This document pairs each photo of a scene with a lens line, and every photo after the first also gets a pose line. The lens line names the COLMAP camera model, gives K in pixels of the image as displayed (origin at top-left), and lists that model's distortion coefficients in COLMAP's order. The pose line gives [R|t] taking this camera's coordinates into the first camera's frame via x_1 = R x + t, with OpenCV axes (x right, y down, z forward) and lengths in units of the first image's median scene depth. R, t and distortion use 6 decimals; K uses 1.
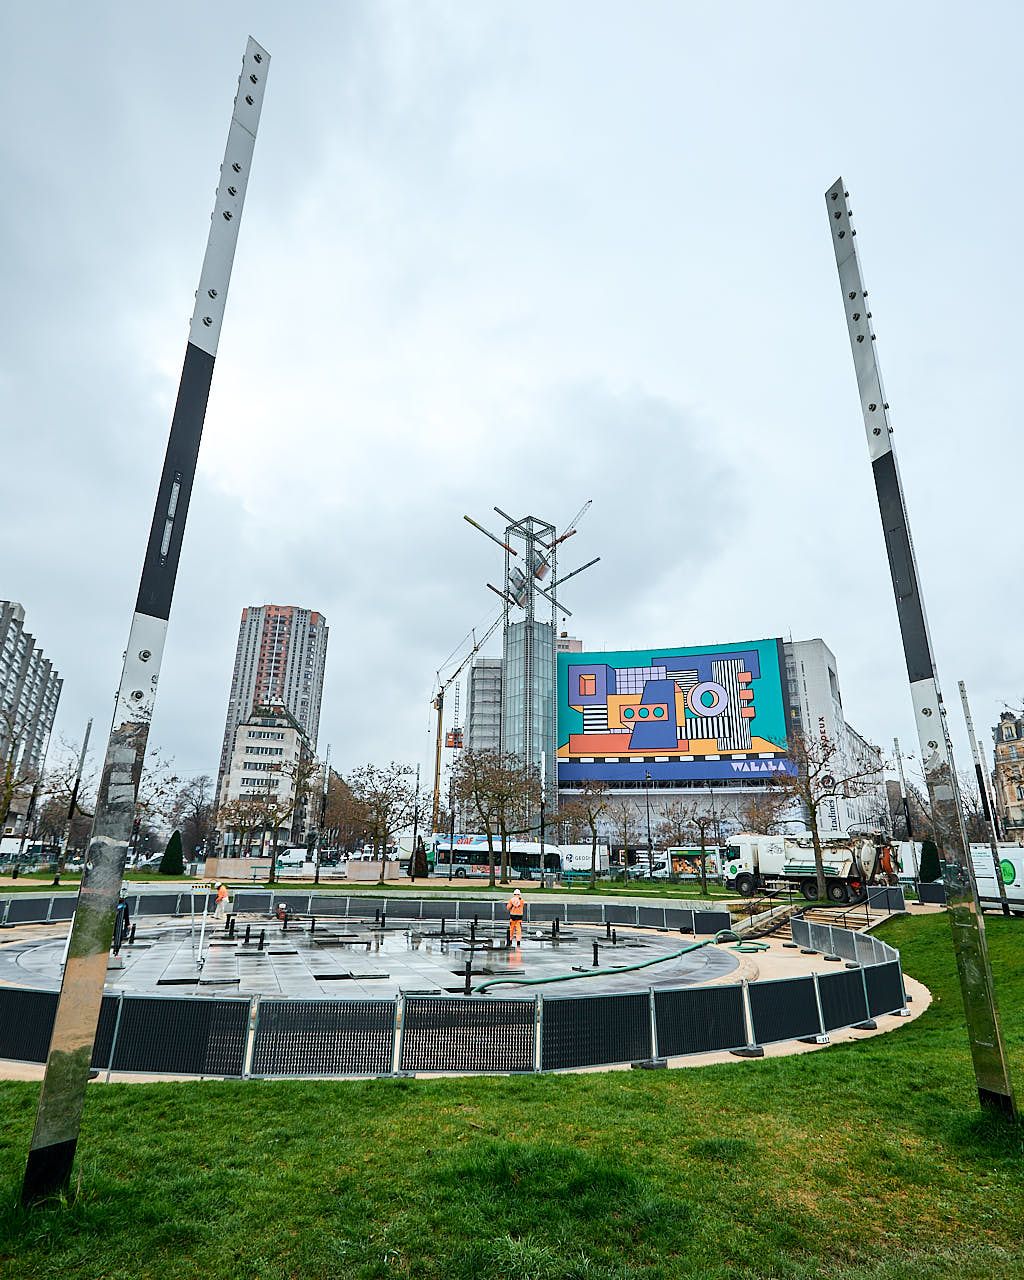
lens RADIAL K [[688.1, 0, 515.5], [0, 688.1, 643.9], [0, 0, 1]] dist [0.003396, -0.000021]
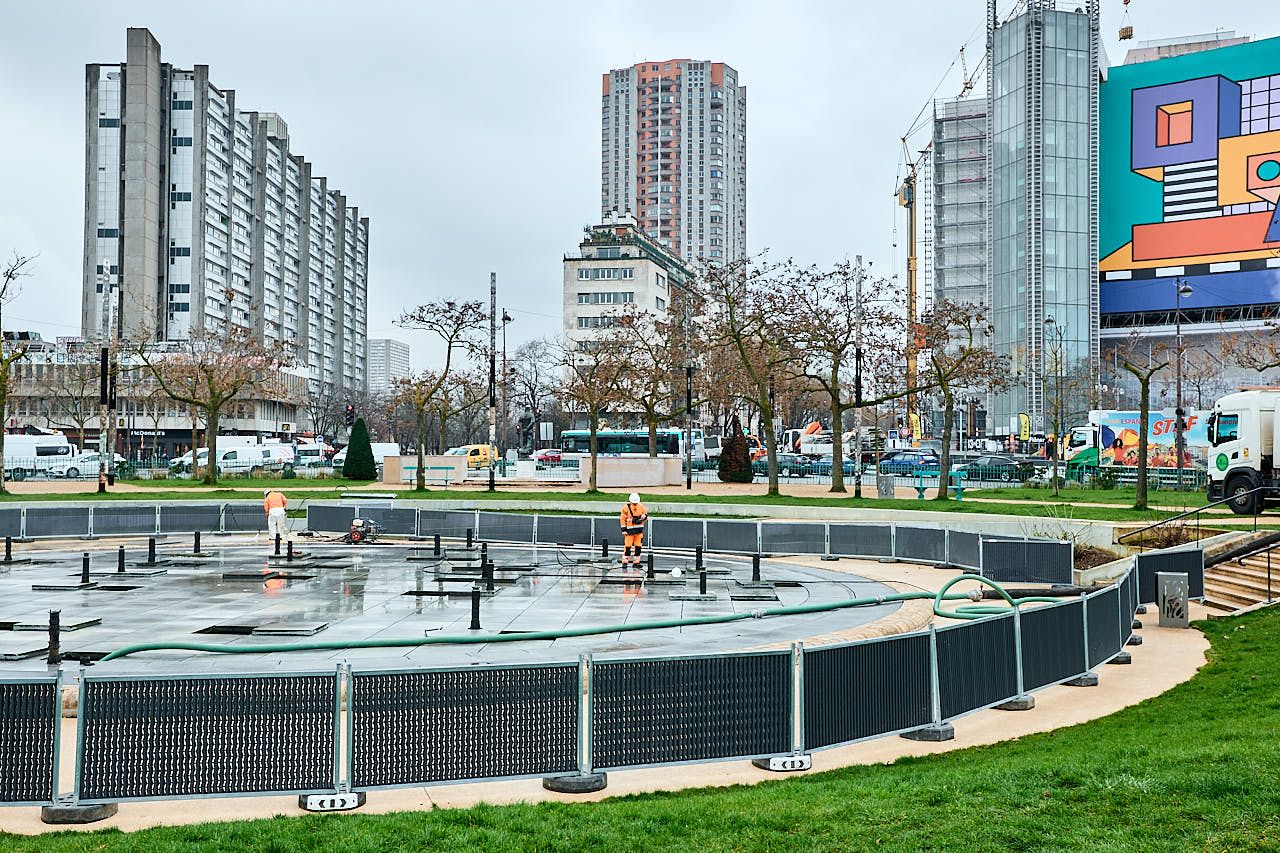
lens RADIAL K [[1139.4, 0, 635.8], [0, 1139.4, 422.6], [0, 0, 1]] dist [0.010209, 0.065911]
pose [[0.915360, -0.026695, -0.401751, 0.076609], [0.133189, 0.961702, 0.239561, 0.015552], [0.379970, -0.272794, 0.883859, 0.040567]]
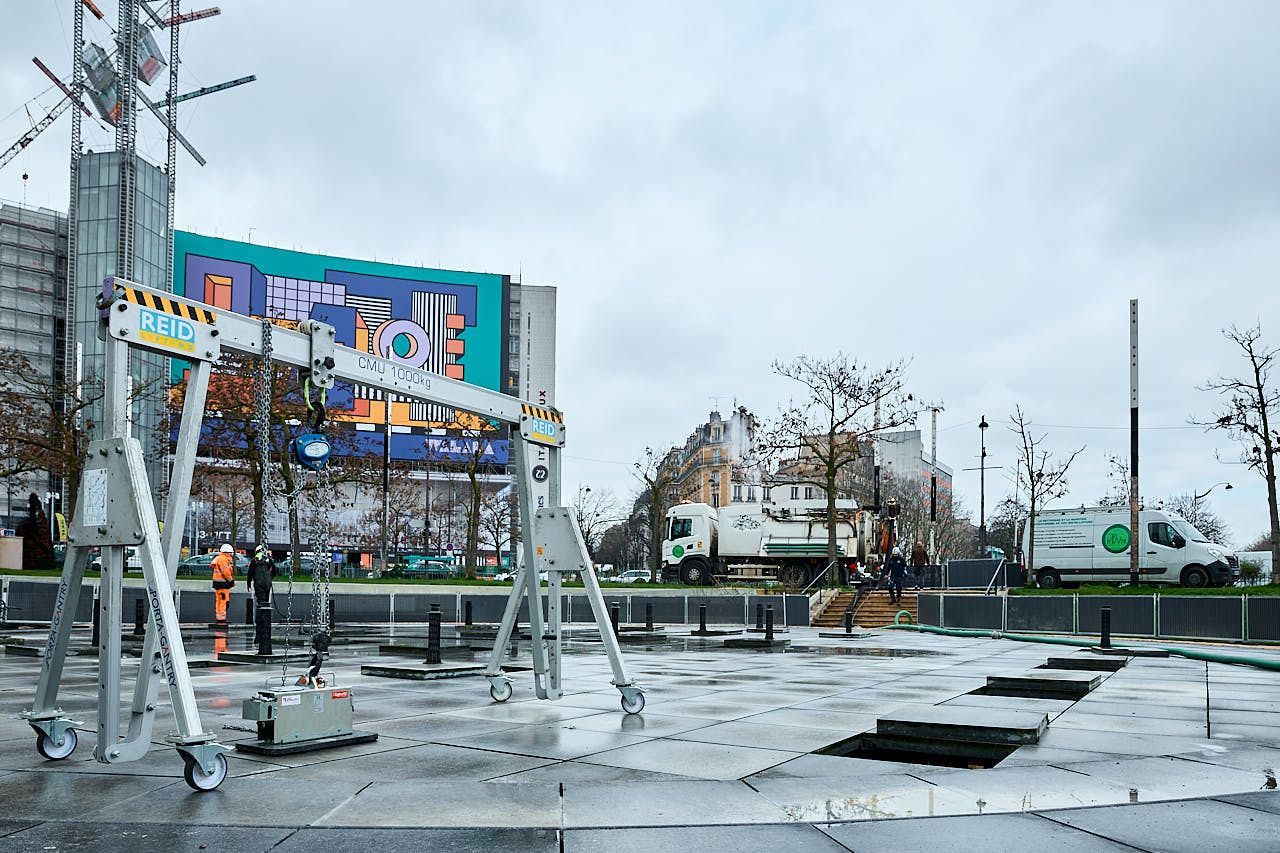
lens RADIAL K [[923.1, 0, 636.8], [0, 923.1, 565.4], [0, 0, 1]] dist [-0.010929, 0.008114]
pose [[0.806885, 0.009734, 0.590629, -0.077462], [-0.178021, 0.957385, 0.227425, 0.039708], [-0.563246, -0.288650, 0.774232, 0.086415]]
